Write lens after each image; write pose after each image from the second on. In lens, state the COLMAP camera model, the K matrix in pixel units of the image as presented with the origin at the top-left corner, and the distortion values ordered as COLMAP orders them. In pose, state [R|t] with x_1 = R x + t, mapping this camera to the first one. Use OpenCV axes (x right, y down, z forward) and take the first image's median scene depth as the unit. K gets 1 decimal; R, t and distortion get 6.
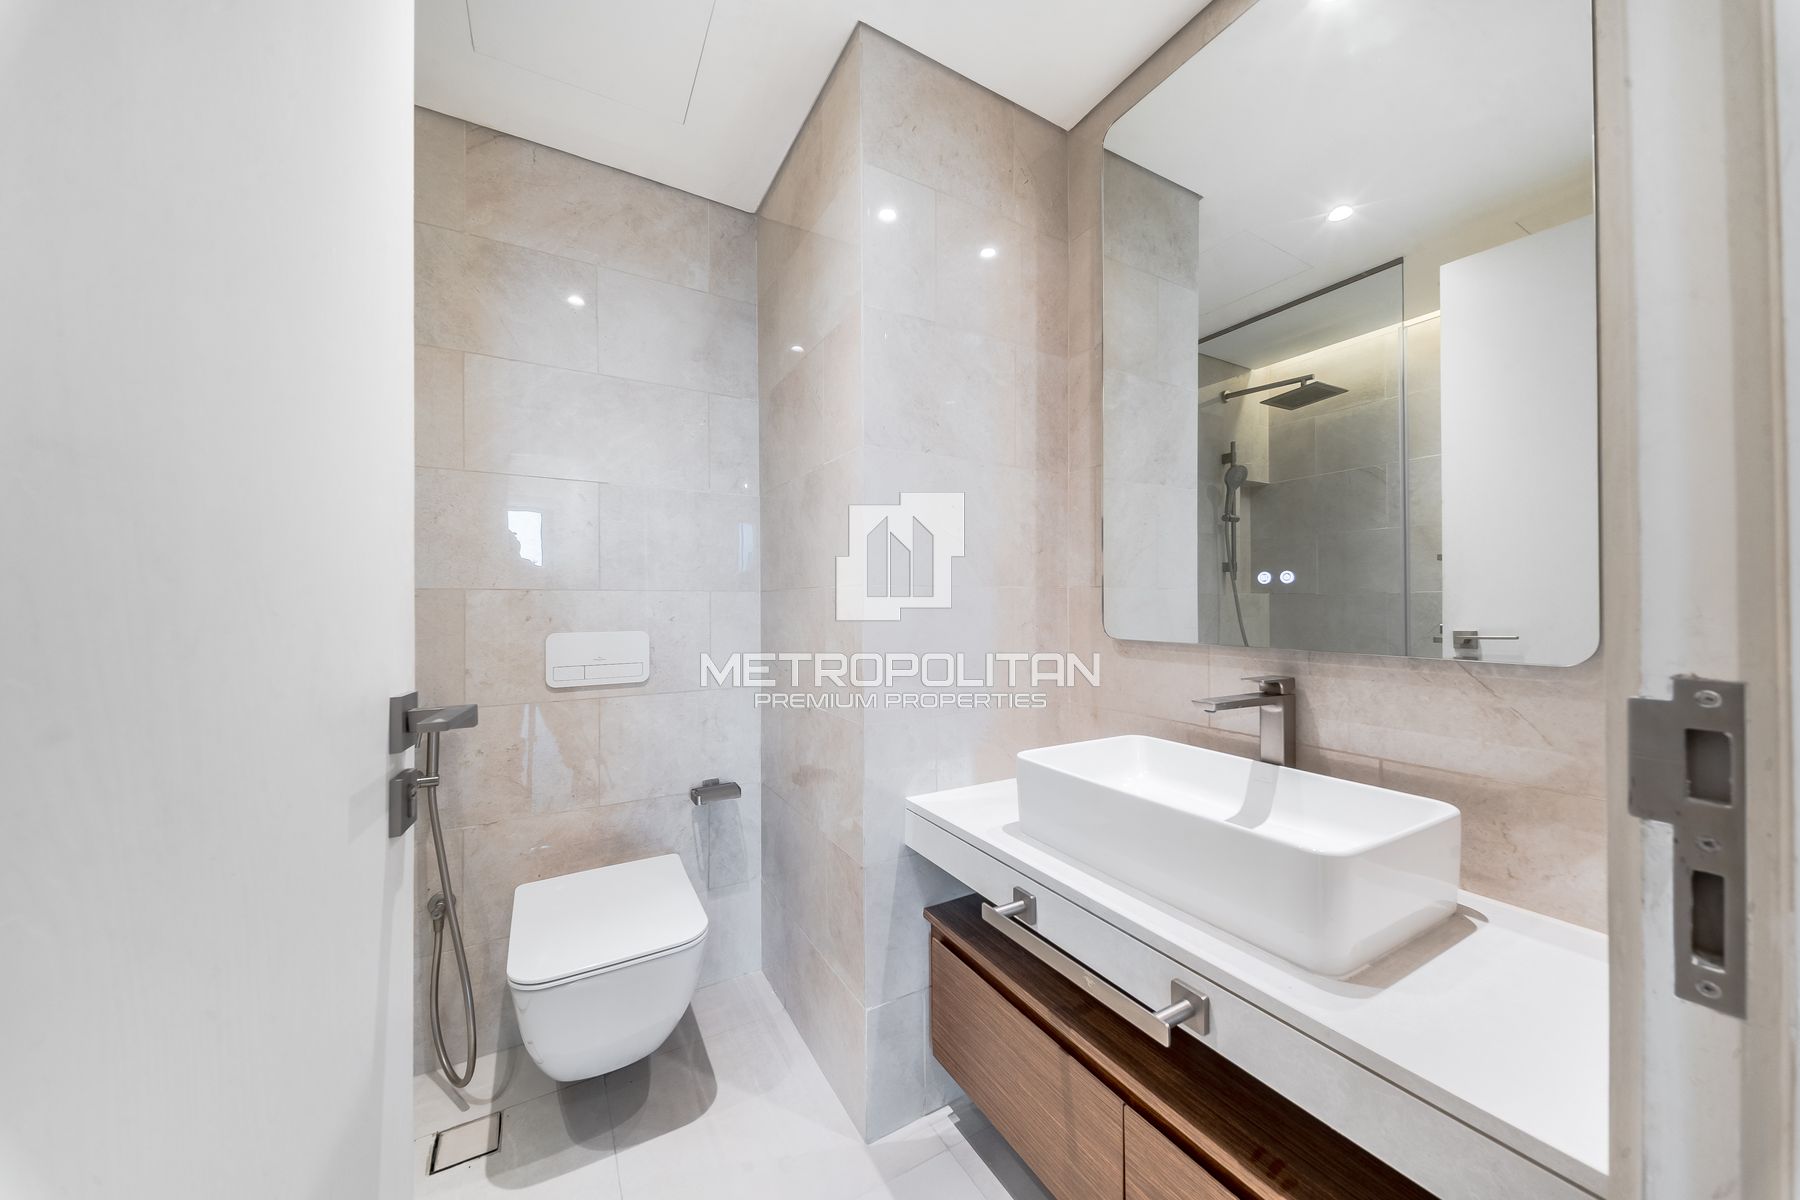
lens RADIAL K [[629.0, 0, 903.0], [0, 629.0, 594.3], [0, 0, 1]] dist [0.037255, -0.013849]
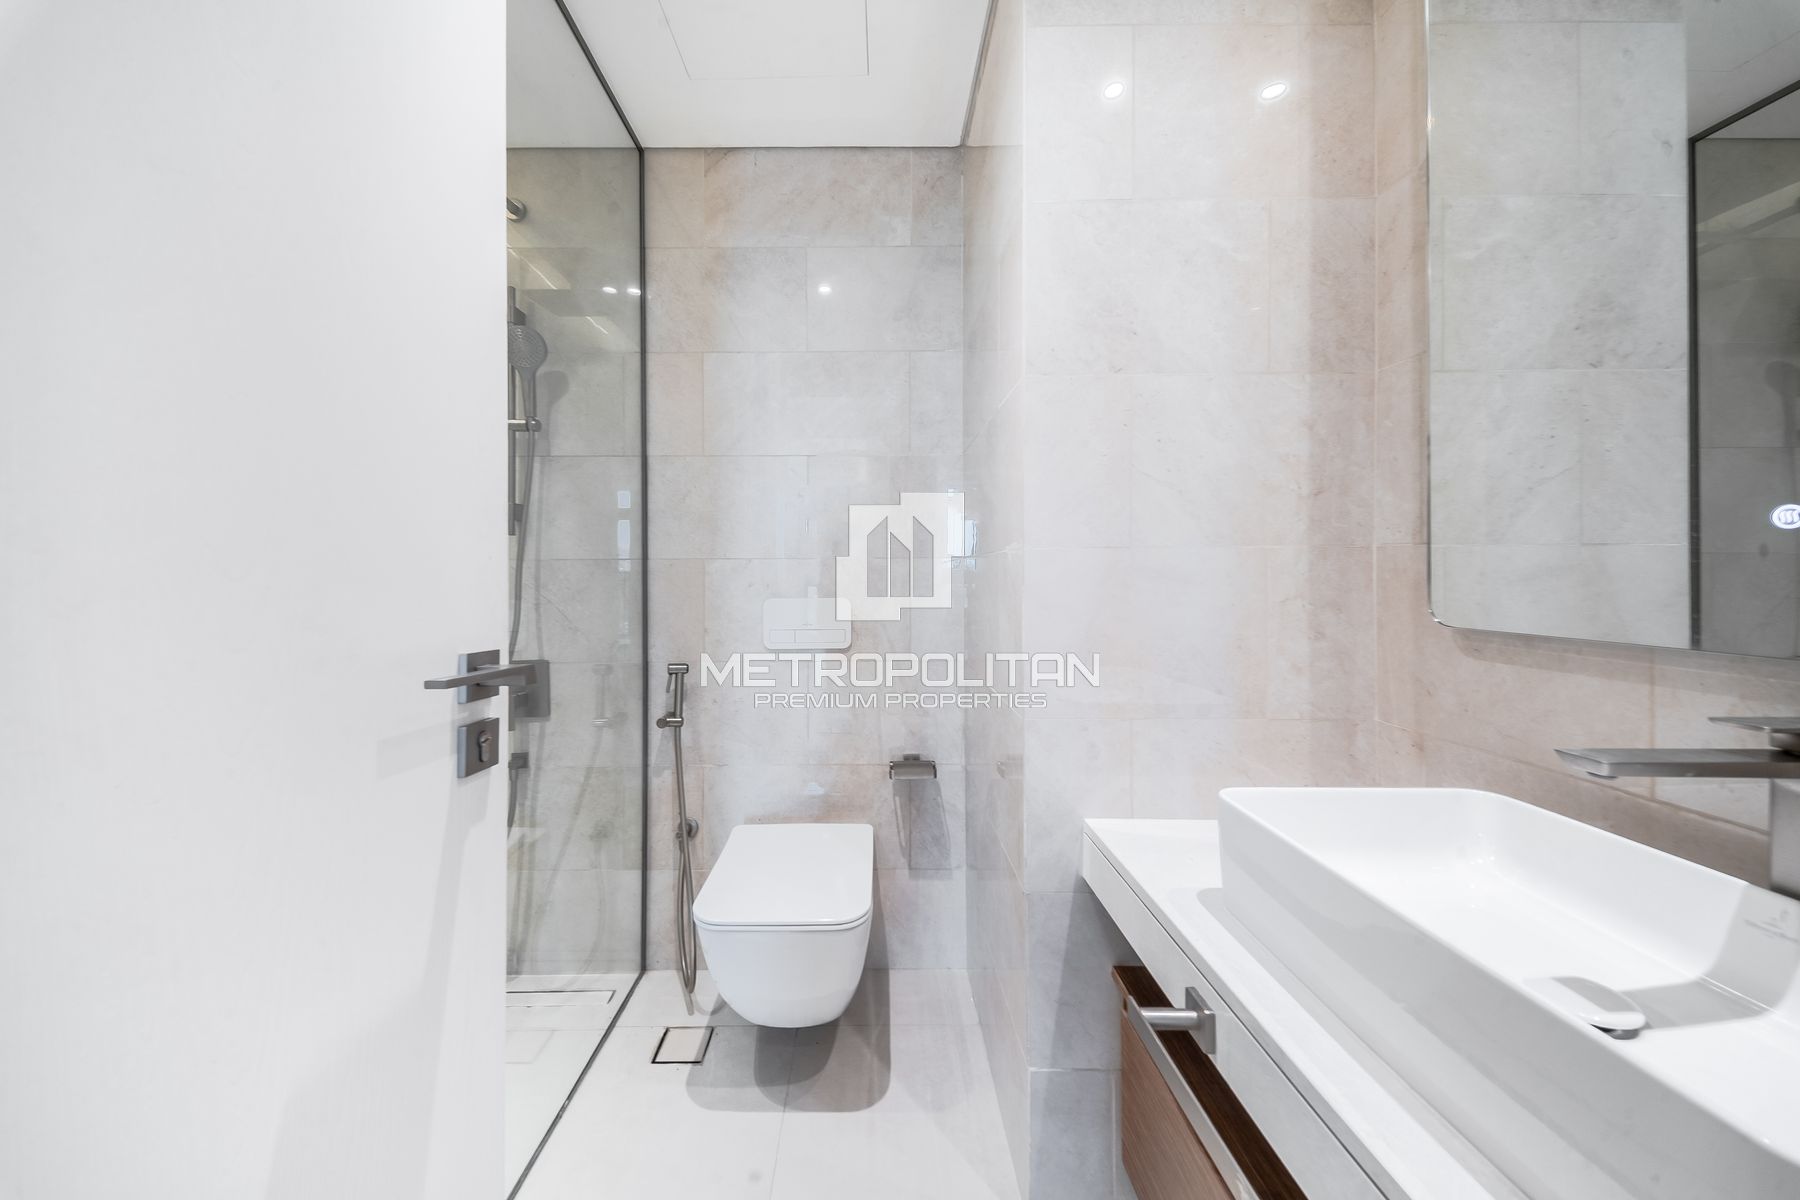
lens RADIAL K [[641.3, 0, 864.2], [0, 641.3, 568.4], [0, 0, 1]] dist [0.031648, -0.009898]
pose [[0.862773, -0.003658, -0.505578, 0.150543], [0.008674, 0.999934, 0.007568, 0.003266], [0.505517, -0.010915, 0.862747, 0.148403]]
